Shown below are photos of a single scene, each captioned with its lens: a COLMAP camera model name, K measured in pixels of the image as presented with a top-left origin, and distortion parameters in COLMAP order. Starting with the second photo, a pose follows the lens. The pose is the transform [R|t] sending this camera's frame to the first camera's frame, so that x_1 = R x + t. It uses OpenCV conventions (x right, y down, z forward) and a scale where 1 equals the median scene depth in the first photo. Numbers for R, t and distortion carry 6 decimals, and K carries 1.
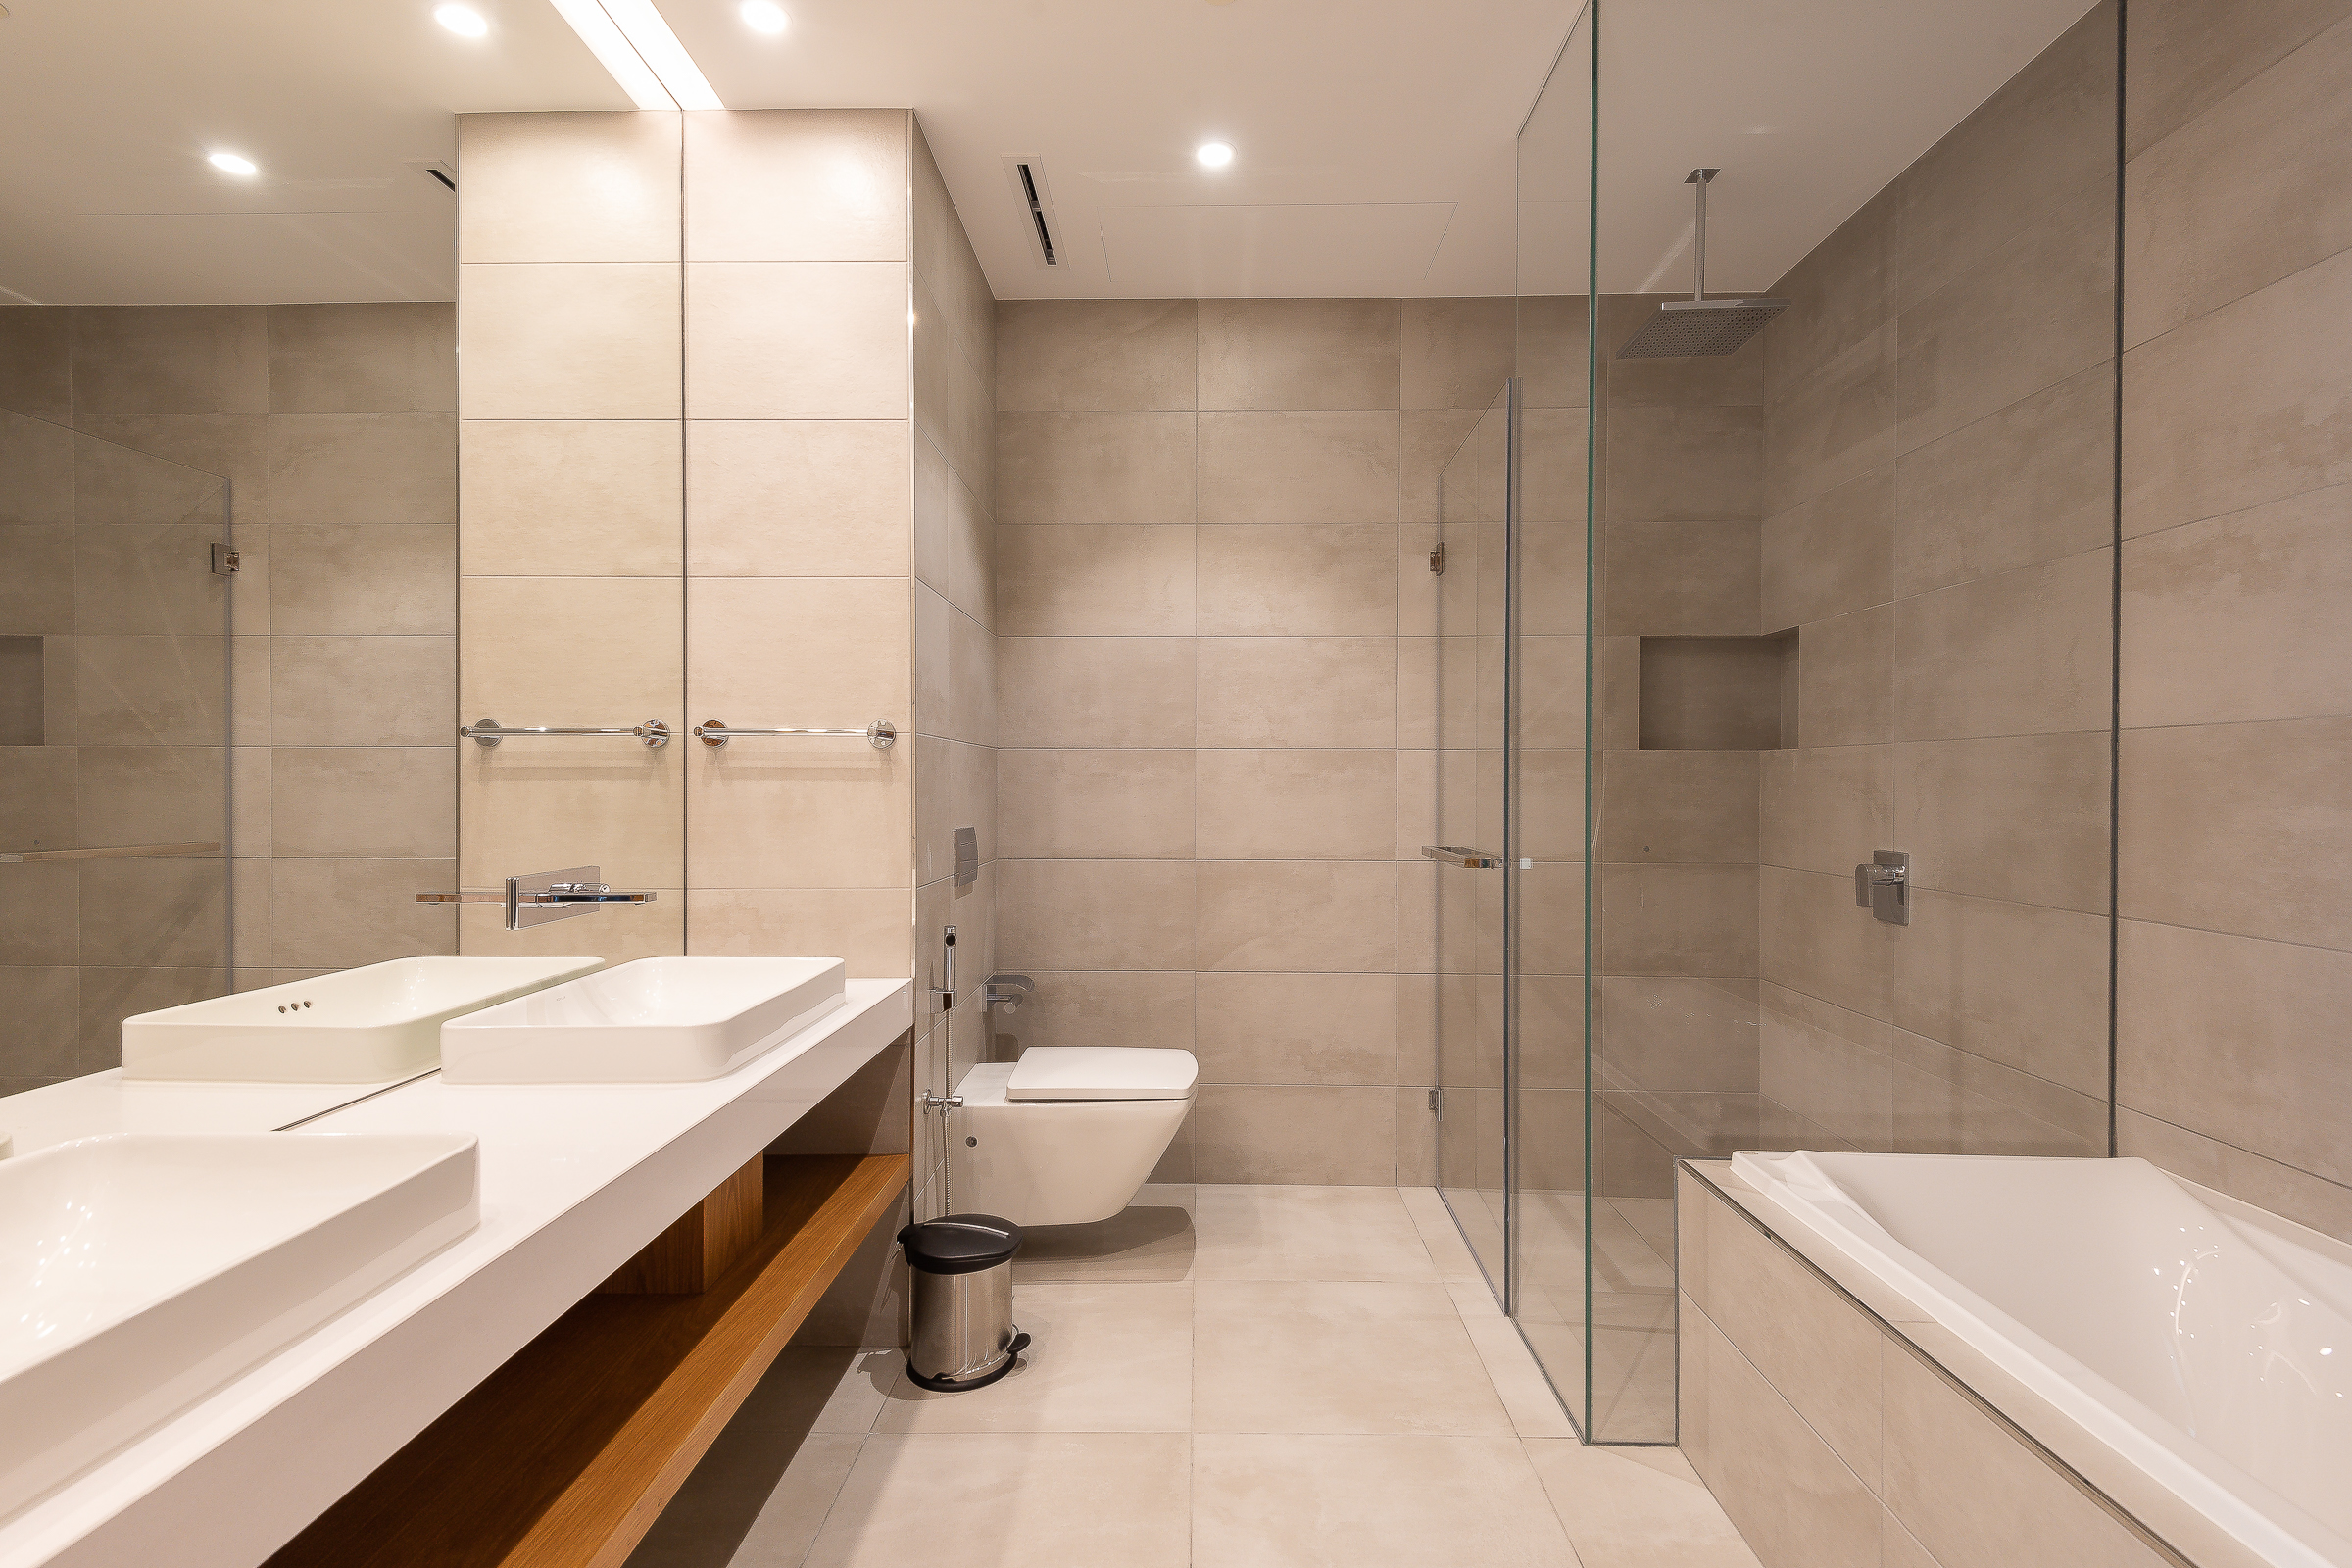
lens RADIAL K [[1064.2, 0, 1180.3], [0, 1064.2, 786.2], [0, 0, 1]] dist [0.053683, -0.028269]
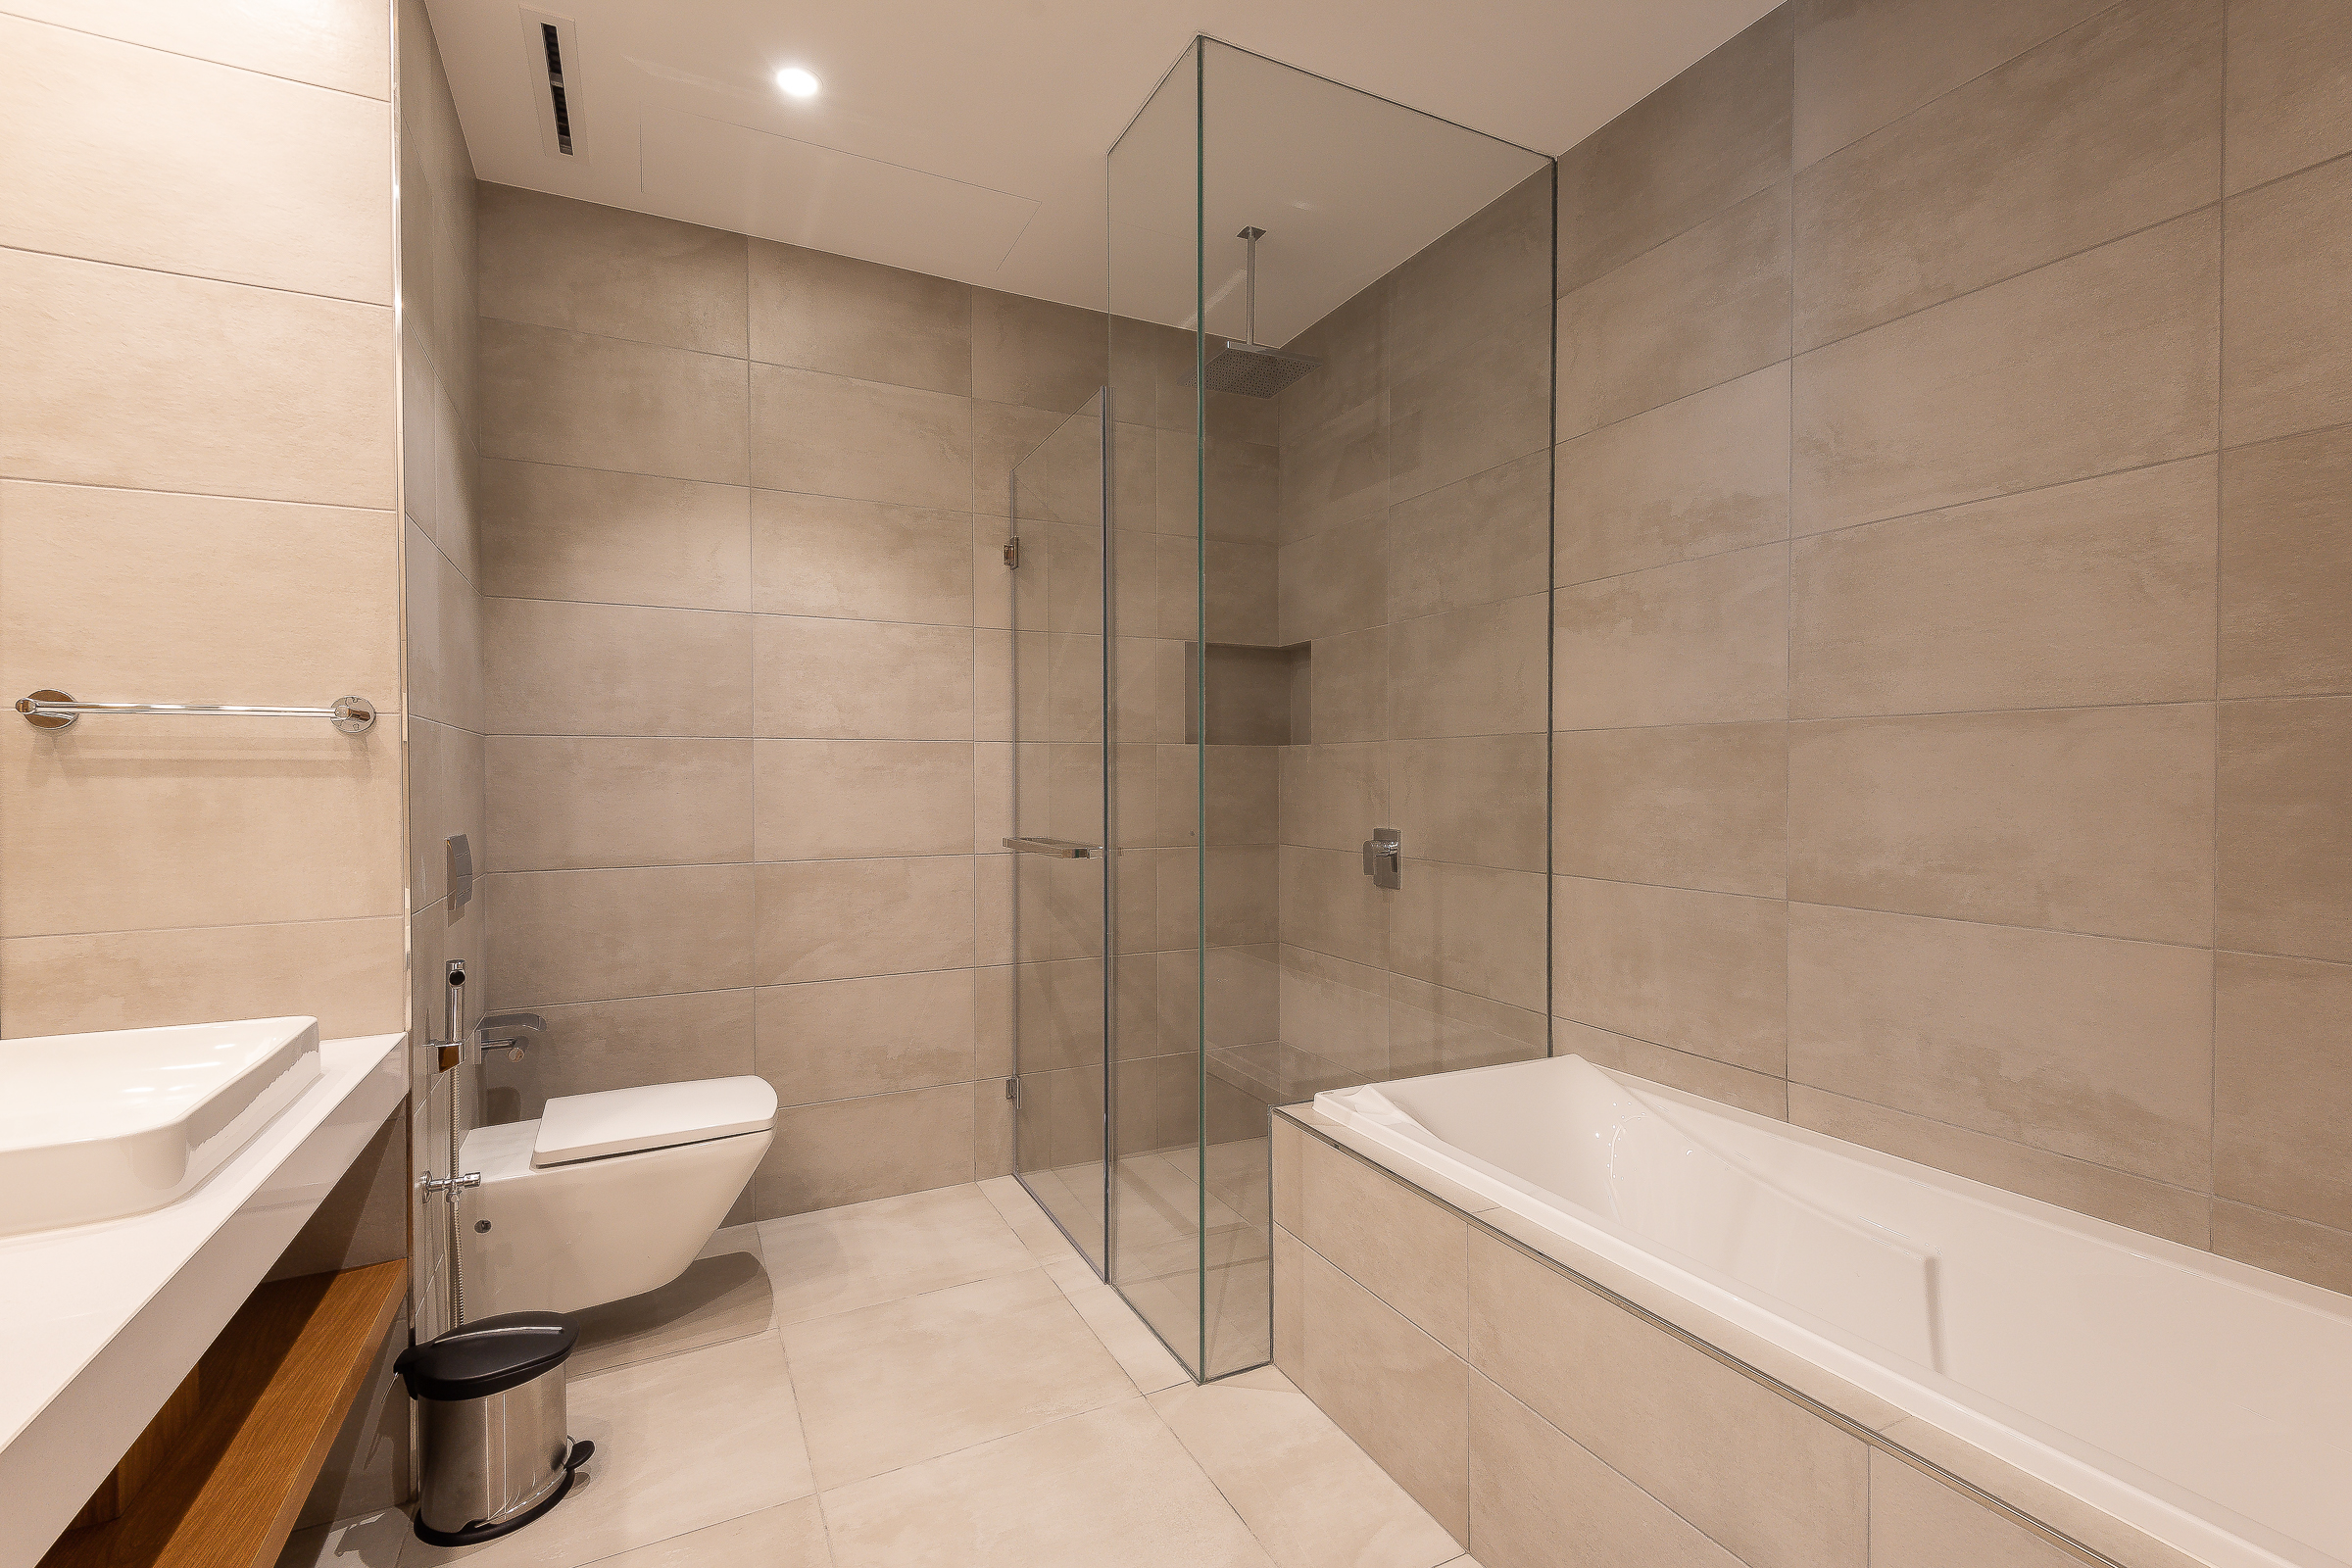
lens RADIAL K [[1059.1, 0, 1170.7], [0, 1059.1, 786.7], [0, 0, 1]] dist [0.047952, -0.027447]
pose [[0.886934, -0.010835, 0.461769, -0.108772], [0.007200, 0.999928, 0.009634, -0.000971], [-0.461840, -0.005220, 0.886948, 0.050932]]
